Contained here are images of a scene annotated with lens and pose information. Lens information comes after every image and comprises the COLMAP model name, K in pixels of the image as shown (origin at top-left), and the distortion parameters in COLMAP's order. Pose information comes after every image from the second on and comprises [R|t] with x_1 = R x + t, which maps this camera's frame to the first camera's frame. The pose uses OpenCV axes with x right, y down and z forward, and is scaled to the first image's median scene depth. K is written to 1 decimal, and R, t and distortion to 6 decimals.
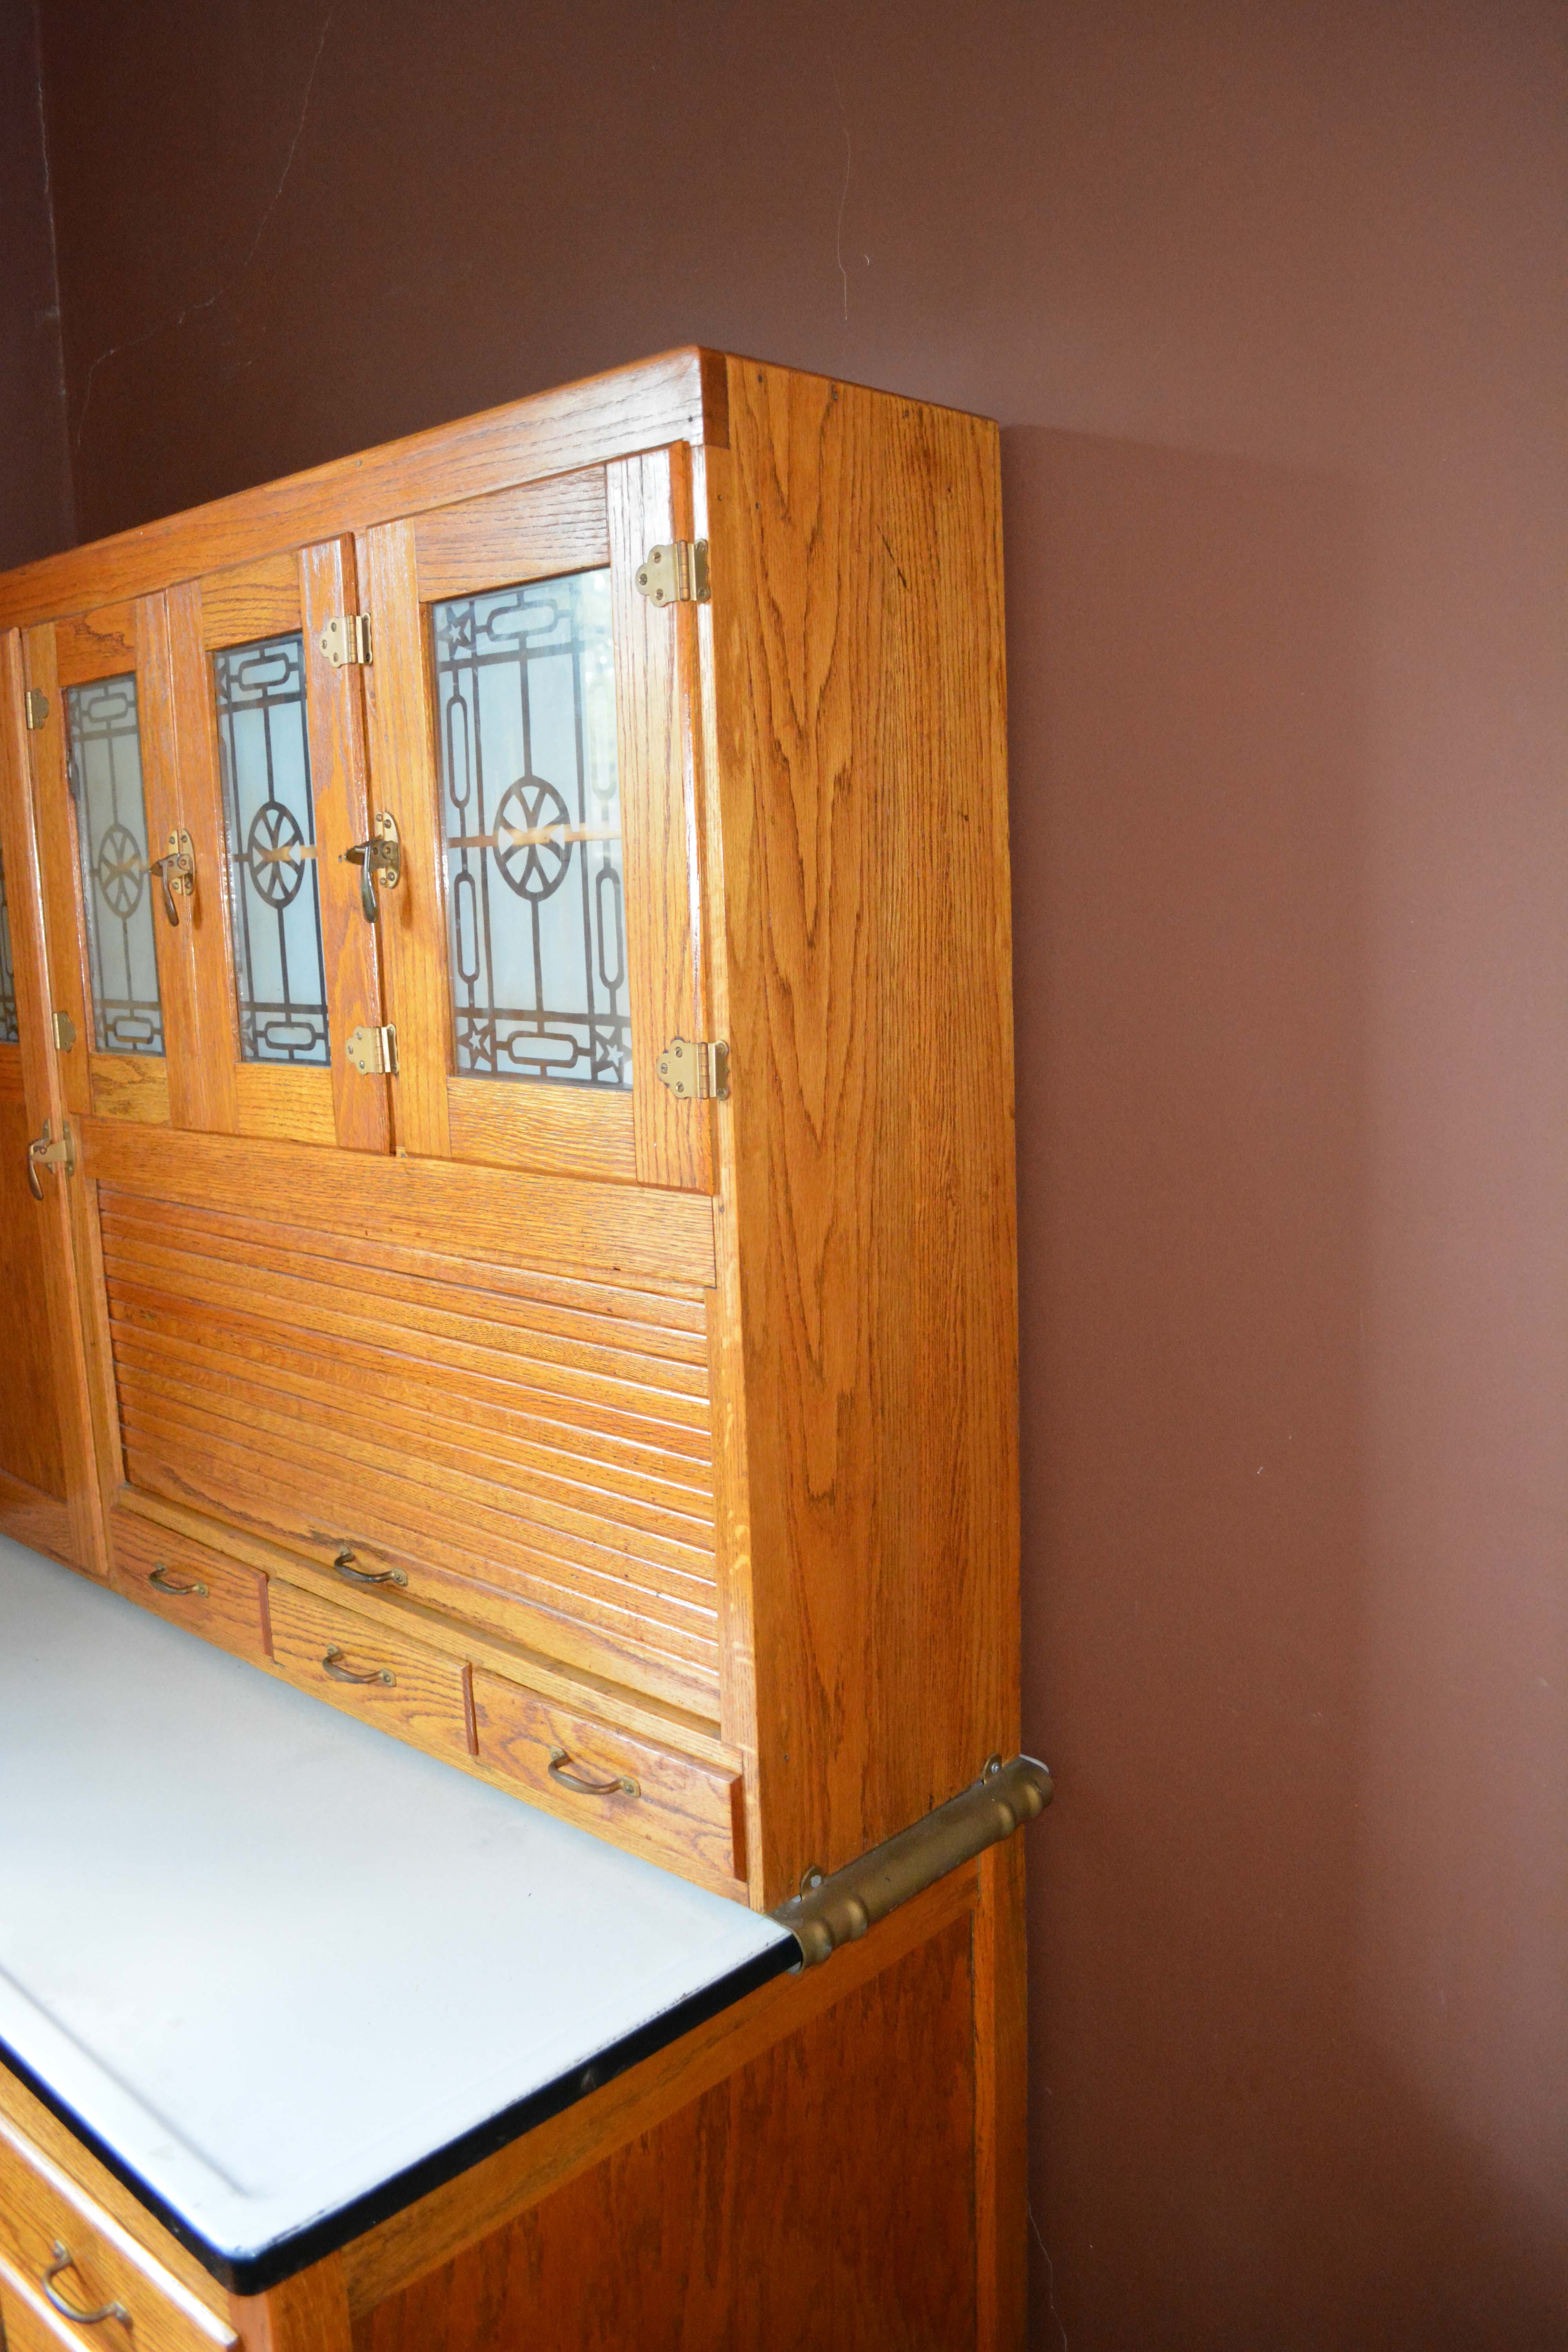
lens RADIAL K [[1834.5, 0, 783.4], [0, 1834.5, 1149.4], [0, 0, 1]] dist [-0.083771, 0.007636]
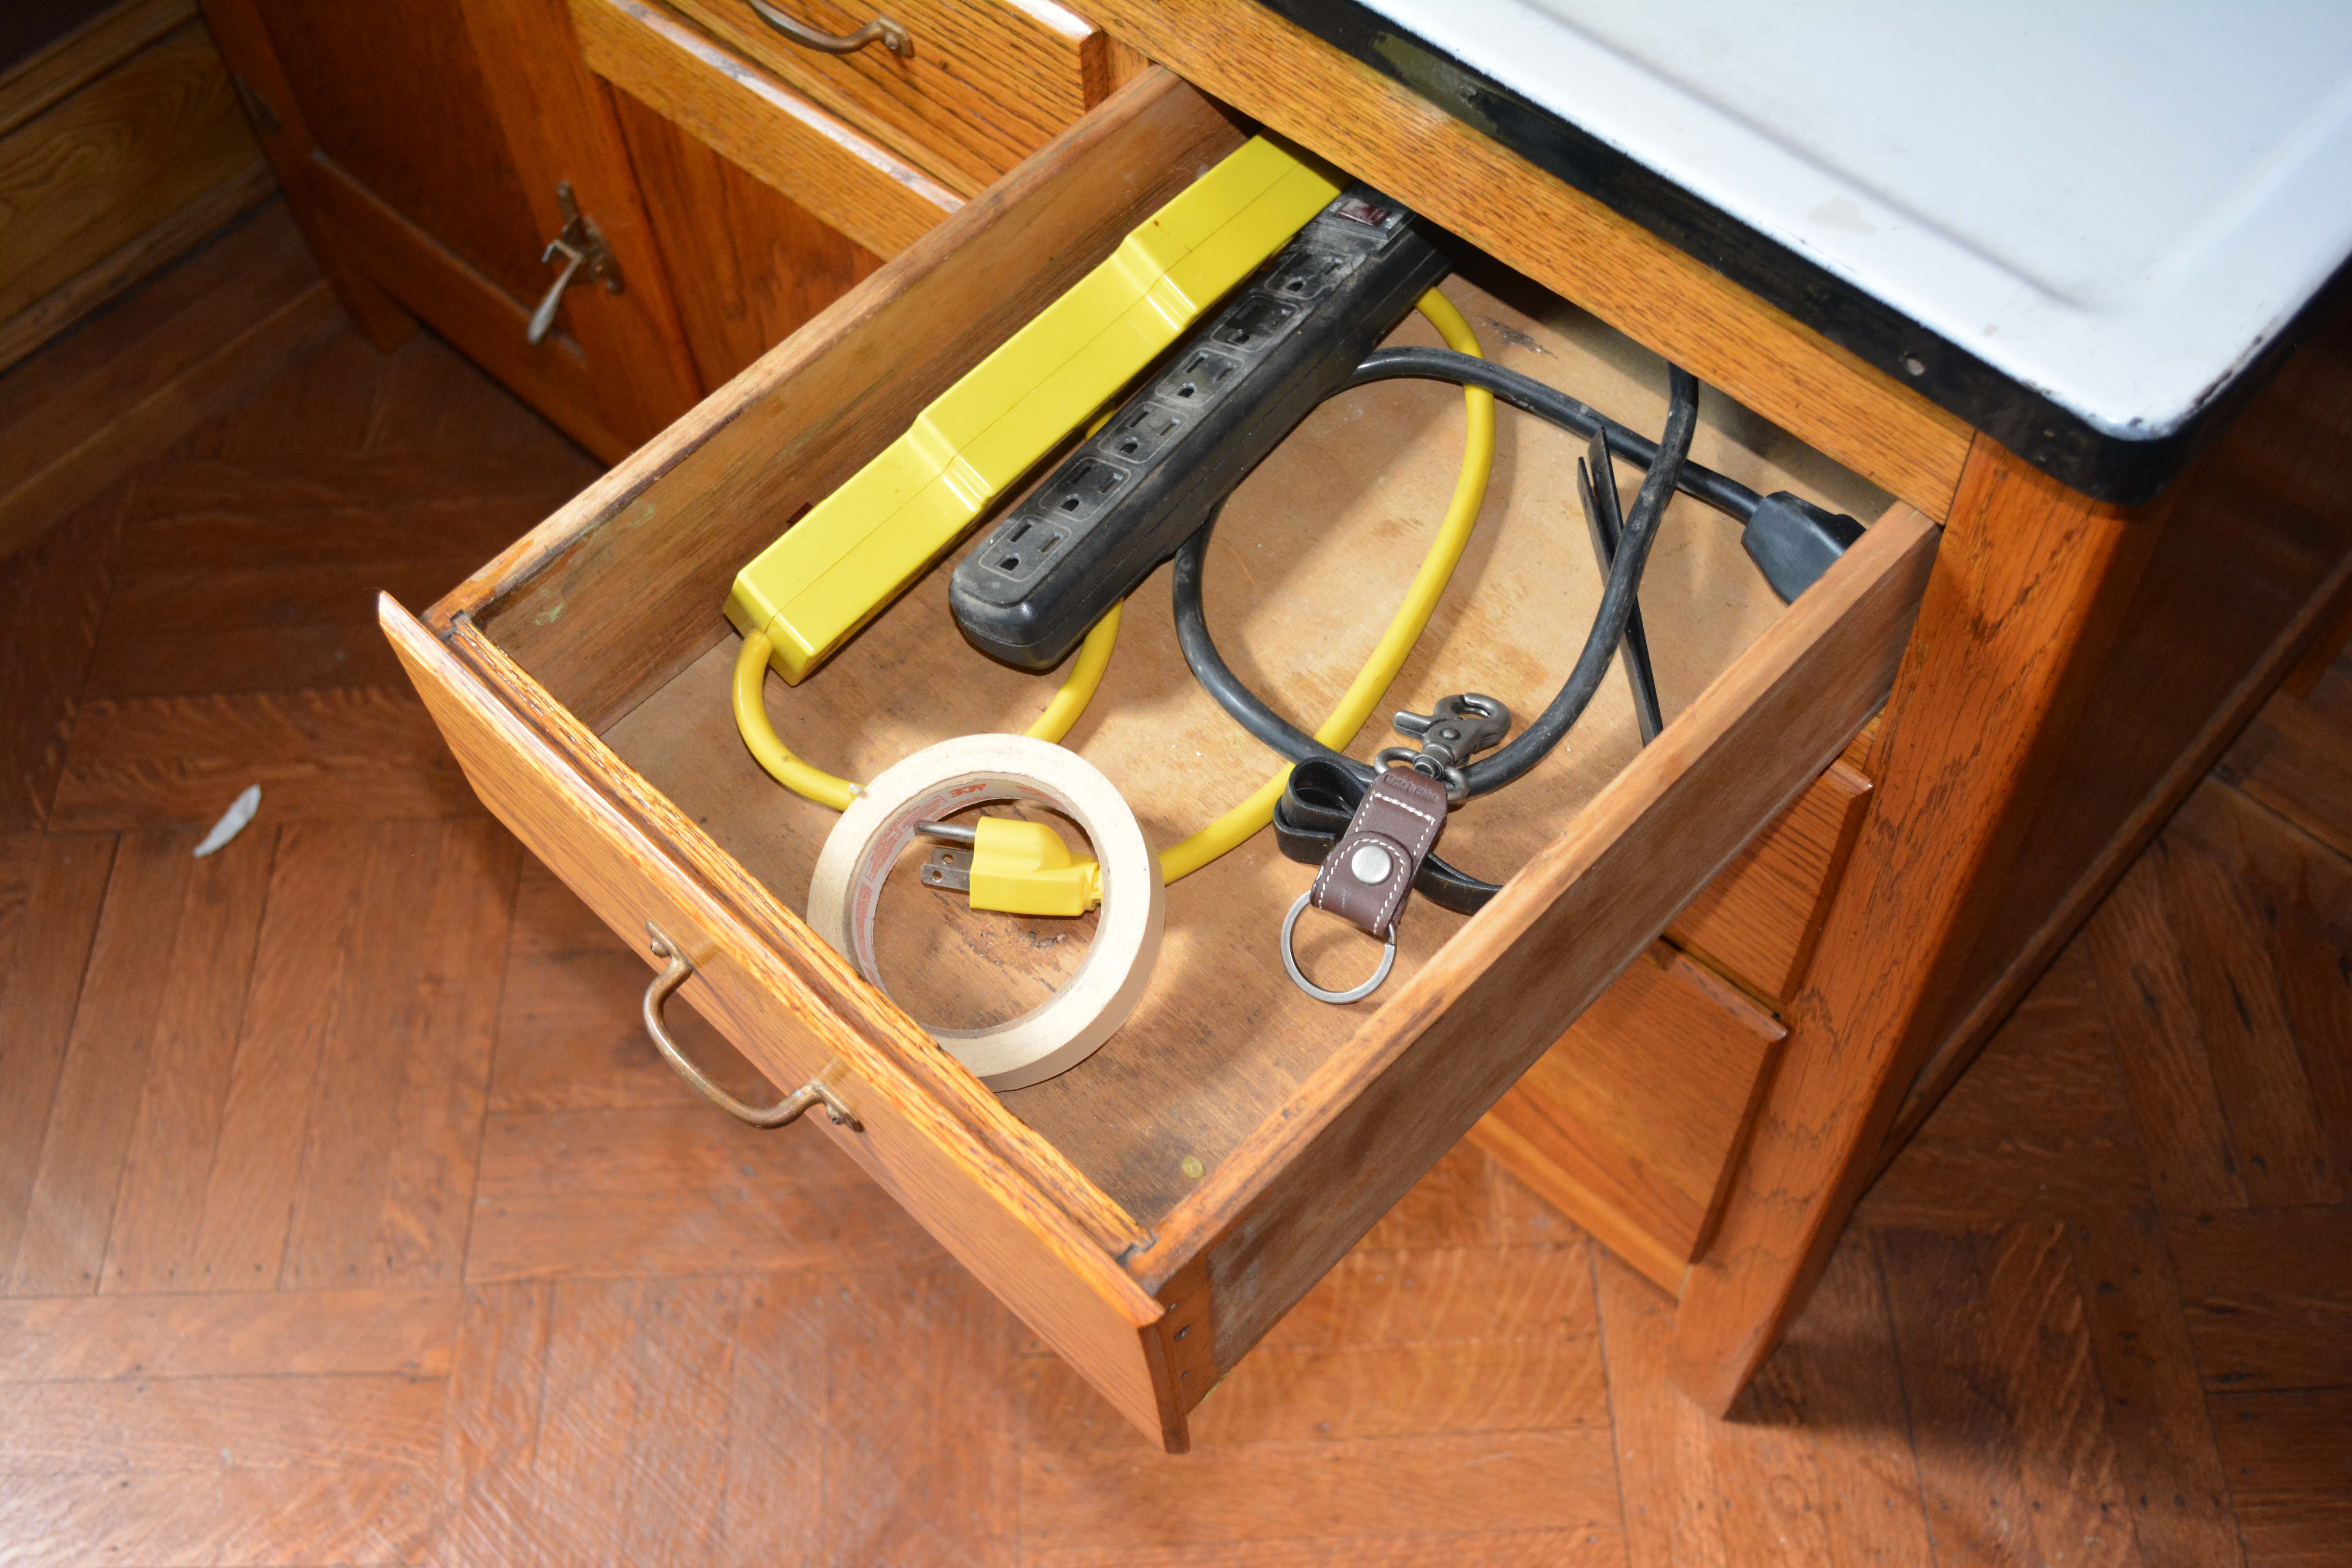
lens RADIAL K [[2417.7, 0, 1161.2], [0, 2417.7, 793.8], [0, 0, 1]] dist [-0.061178, 0.015034]
pose [[0.999886, 0.001306, -0.015027, -0.378877], [0.010391, 0.662453, 0.749031, 0.132498], [0.010933, -0.749102, 0.662364, 0.326137]]
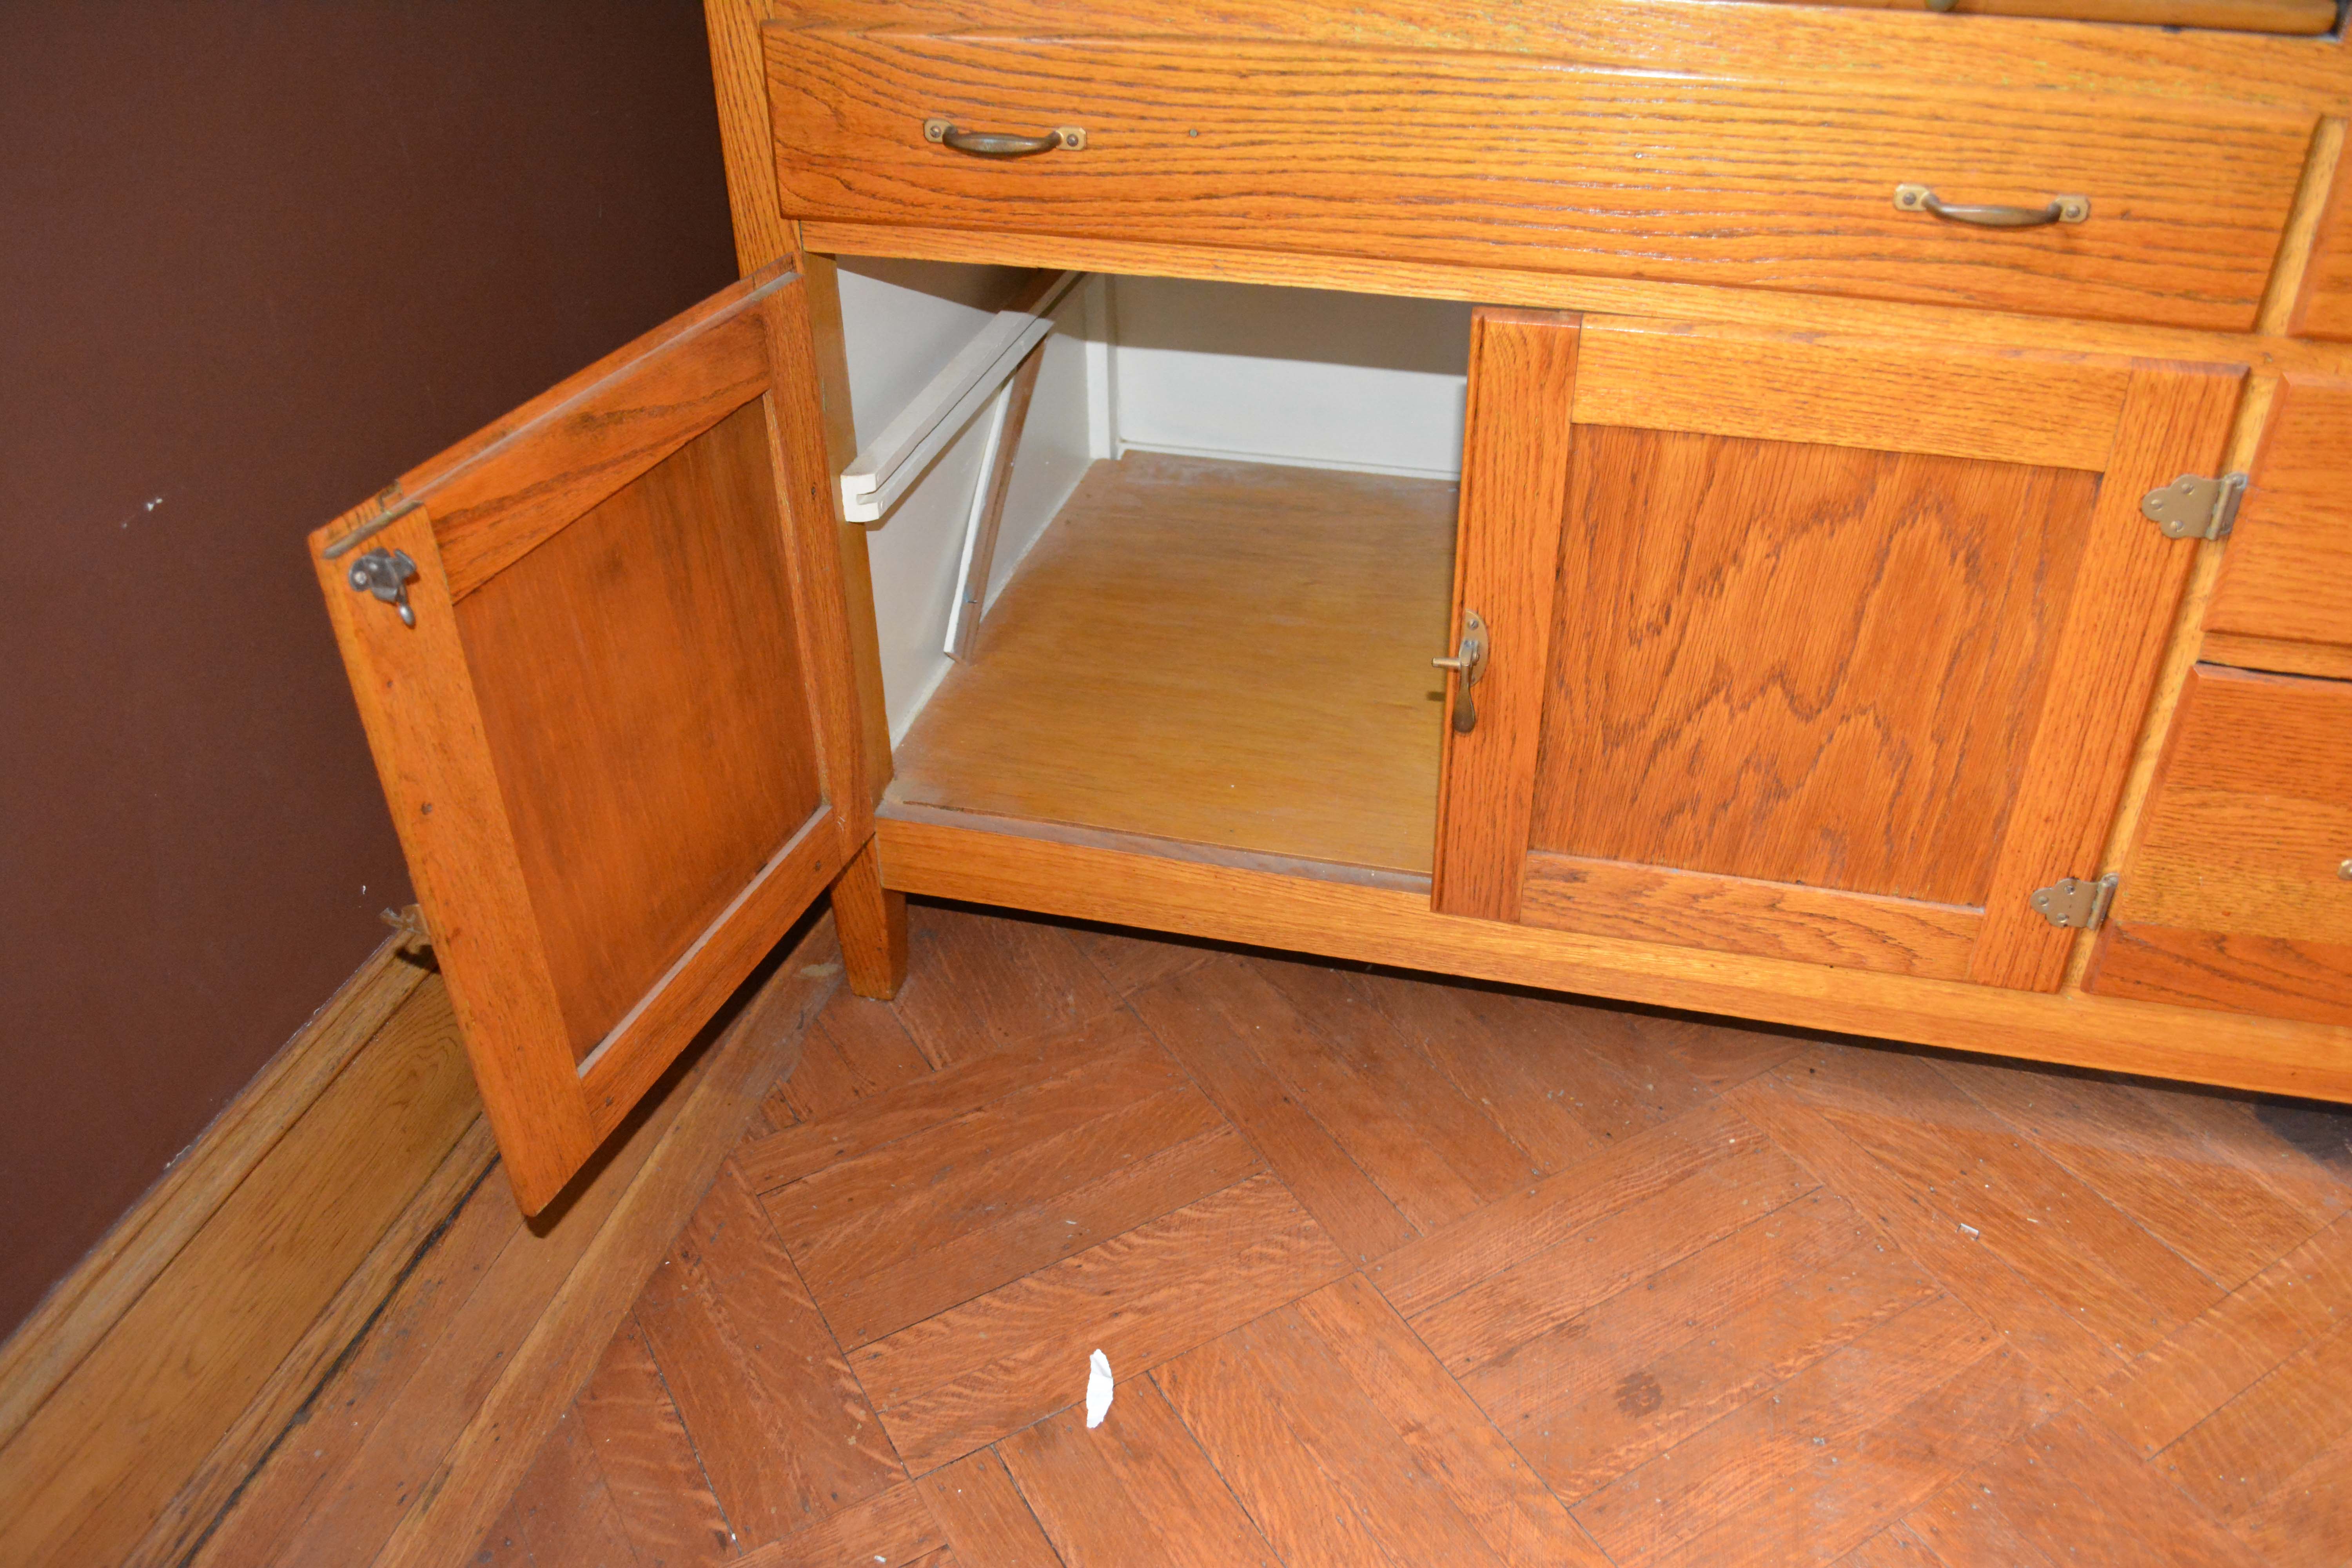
lens RADIAL K [[1834.5, 0, 1168.0], [0, 1834.5, 793.7], [0, 0, 1]] dist [-0.083771, 0.007636]
pose [[0.881491, -0.246322, 0.402863, -1.064618], [0.051977, 0.898592, 0.435695, 0.384591], [-0.469331, -0.363122, 0.804904, 0.481623]]
